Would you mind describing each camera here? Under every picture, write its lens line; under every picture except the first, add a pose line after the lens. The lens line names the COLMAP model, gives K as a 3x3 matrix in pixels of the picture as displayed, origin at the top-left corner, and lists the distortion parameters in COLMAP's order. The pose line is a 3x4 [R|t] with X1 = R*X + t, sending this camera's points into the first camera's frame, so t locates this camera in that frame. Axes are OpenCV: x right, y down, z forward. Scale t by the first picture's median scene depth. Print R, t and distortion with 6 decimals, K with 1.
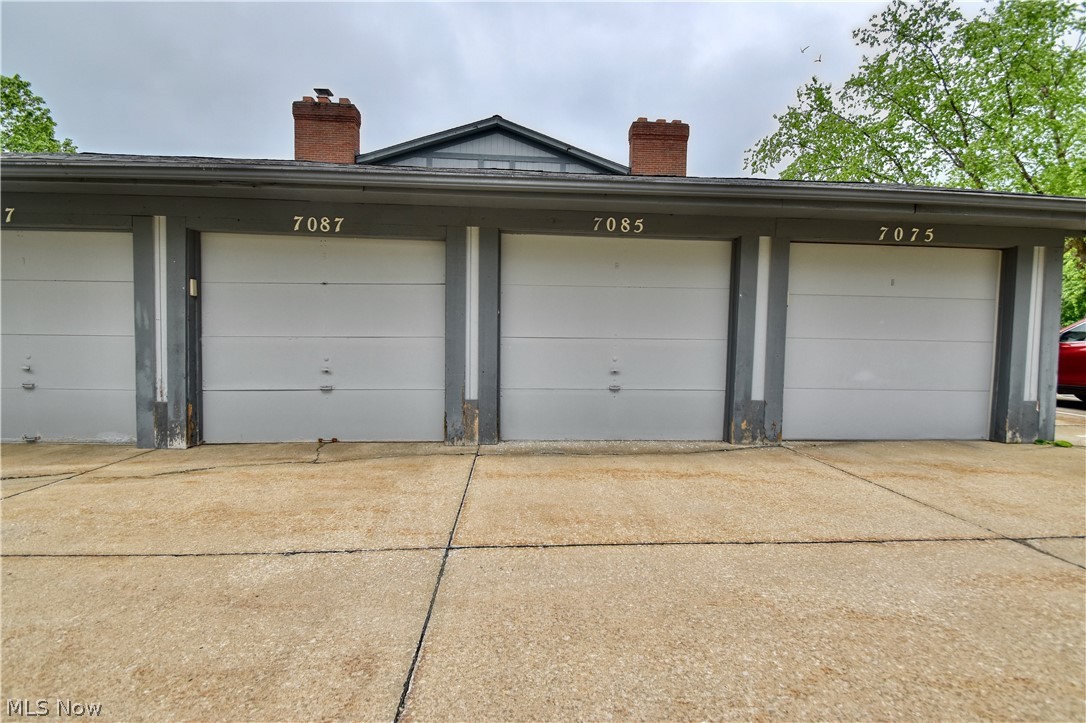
lens RADIAL K [[481.8, 0, 543.6], [0, 481.8, 366.1], [0, 0, 1]] dist [0.016561, -0.014508]
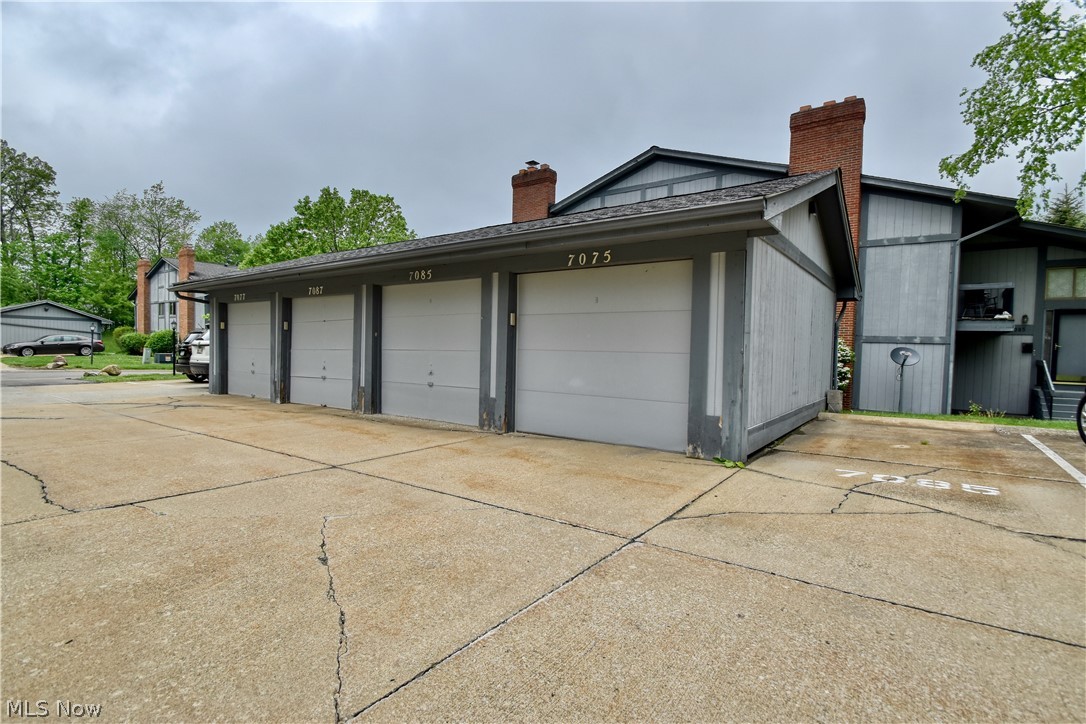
lens RADIAL K [[481.8, 0, 543.6], [0, 481.8, 366.6], [0, 0, 1]] dist [0.016561, -0.014508]
pose [[0.790999, 0.019119, -0.611518, 0.779285], [-0.037580, 0.999143, -0.017372, 0.002992], [0.610662, 0.036722, 0.791039, 0.028300]]
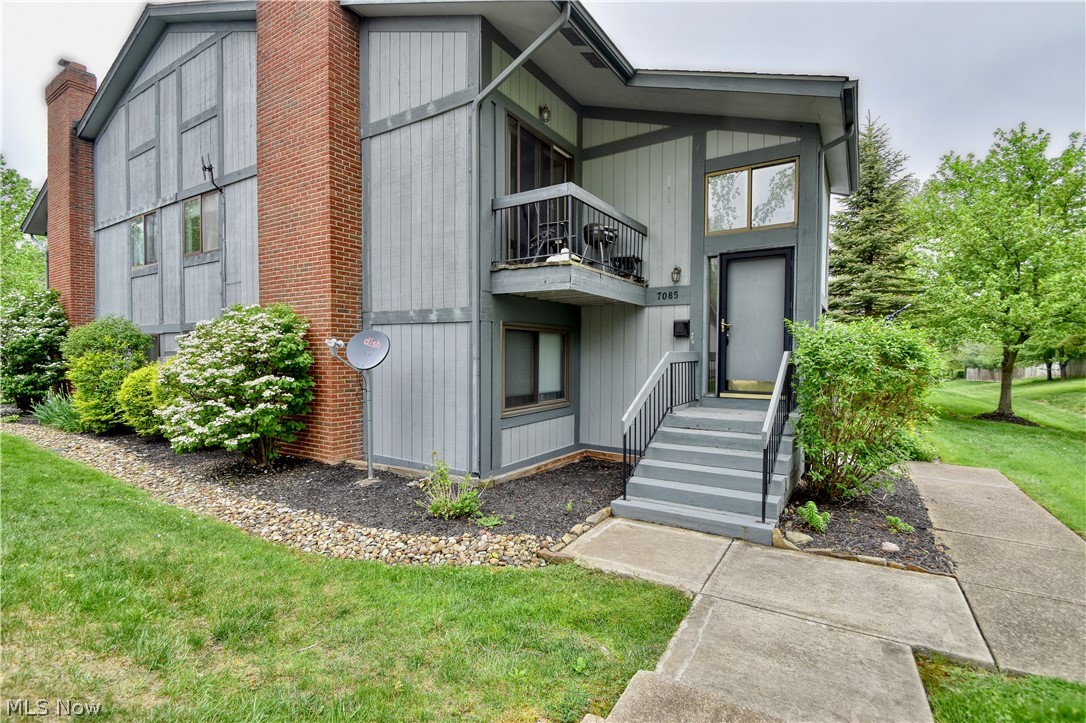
lens RADIAL K [[481.8, 0, 543.6], [0, 481.8, 366.1], [0, 0, 1]] dist [0.016561, -0.014508]
pose [[0.826087, -0.009901, -0.563455, 1.426091], [-0.013585, 0.999205, -0.037475, -0.057874], [0.563378, 0.038612, 0.825296, 1.675140]]
